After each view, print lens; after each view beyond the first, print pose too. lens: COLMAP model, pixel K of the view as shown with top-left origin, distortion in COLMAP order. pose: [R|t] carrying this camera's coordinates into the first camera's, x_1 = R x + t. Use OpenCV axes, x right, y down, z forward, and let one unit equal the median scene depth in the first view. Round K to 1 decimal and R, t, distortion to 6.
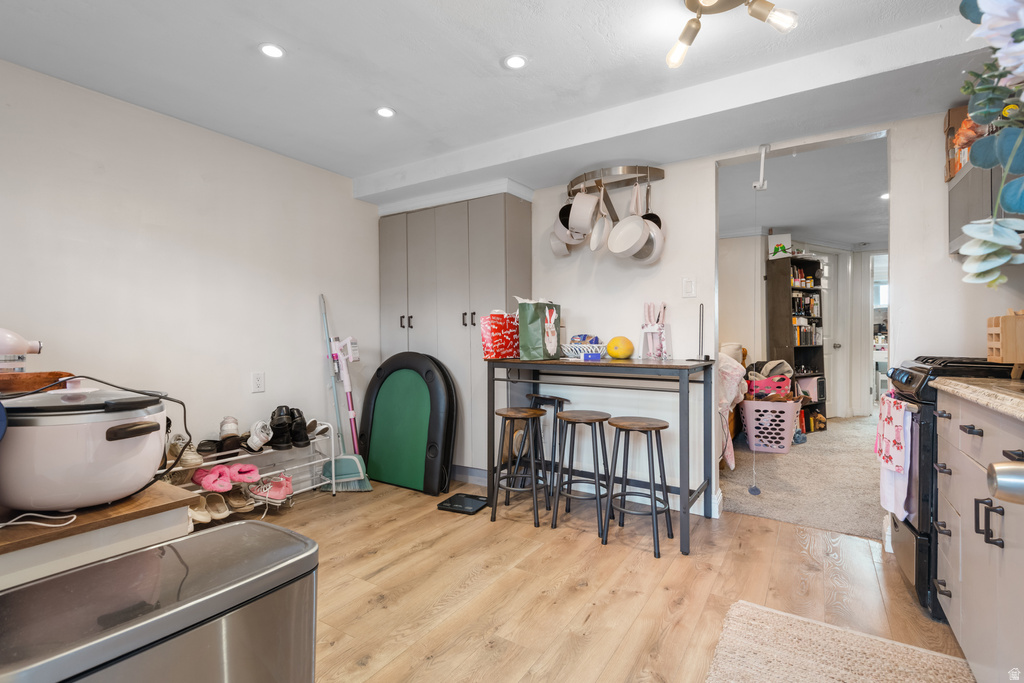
lens RADIAL K [[464.6, 0, 516.6], [0, 464.6, 356.0], [0, 0, 1]] dist [0.022748, -0.000060]
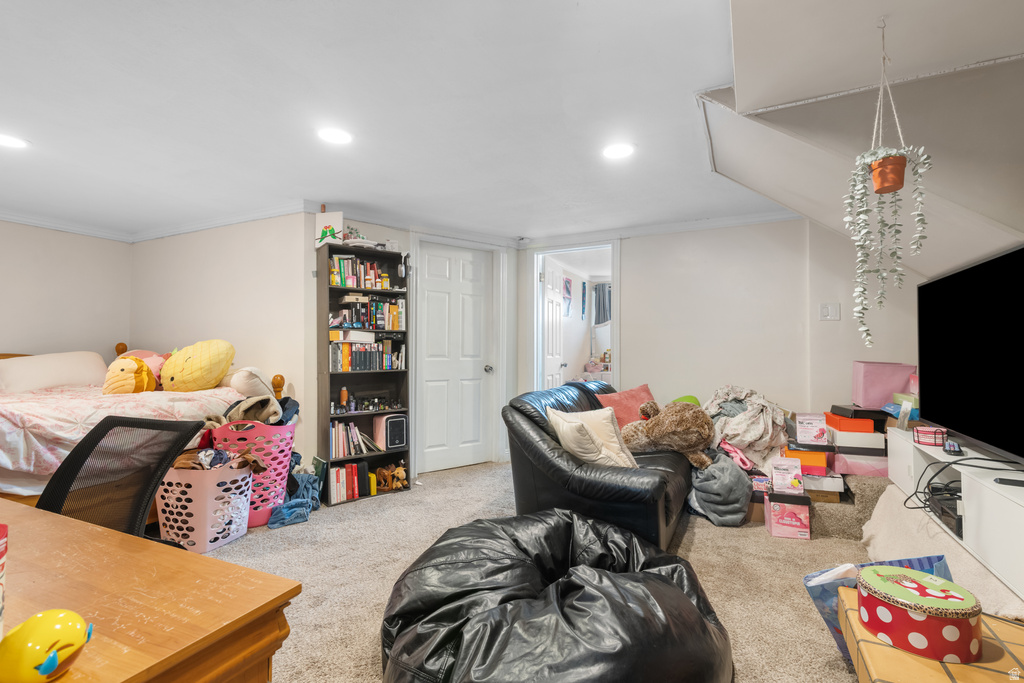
lens RADIAL K [[464.6, 0, 516.6], [0, 464.6, 356.0], [0, 0, 1]] dist [0.022748, -0.000060]
pose [[0.994540, -0.004672, 0.104251, 0.775088], [0.008561, 0.999283, -0.036888, -0.017472], [-0.104004, 0.037579, 0.993867, 0.290574]]
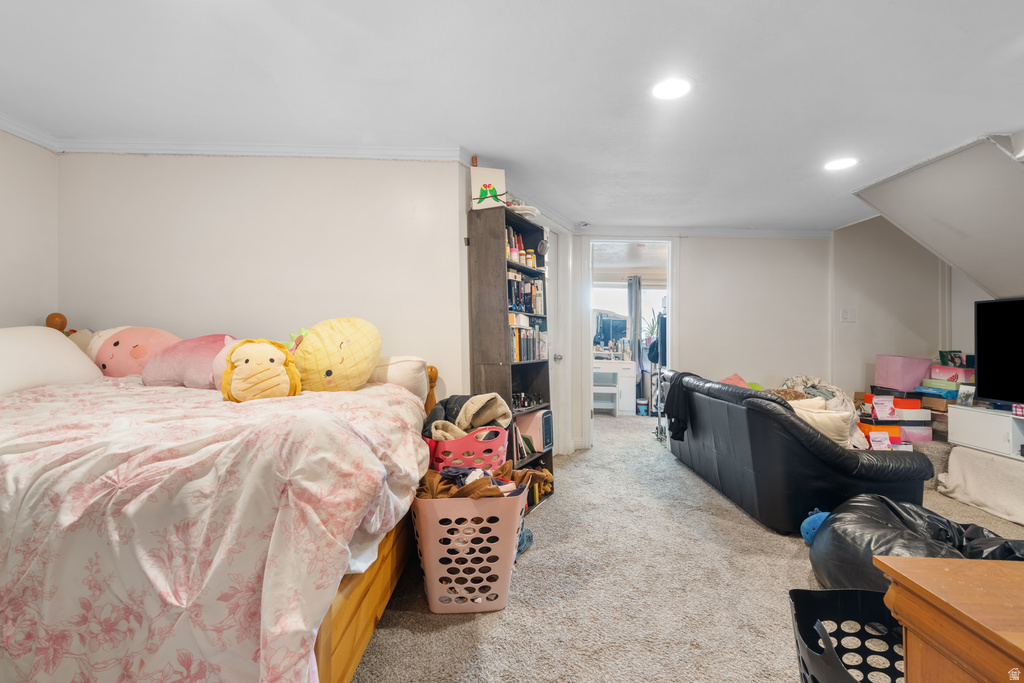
lens RADIAL K [[463.9, 0, 506.9], [0, 463.9, 343.8], [0, 0, 1]] dist [0.023266, -0.000424]
pose [[0.855307, 0.010419, 0.518017, 0.291120], [0.005214, 0.999574, -0.028714, -0.028027], [-0.518096, 0.027260, 0.854888, 0.512581]]
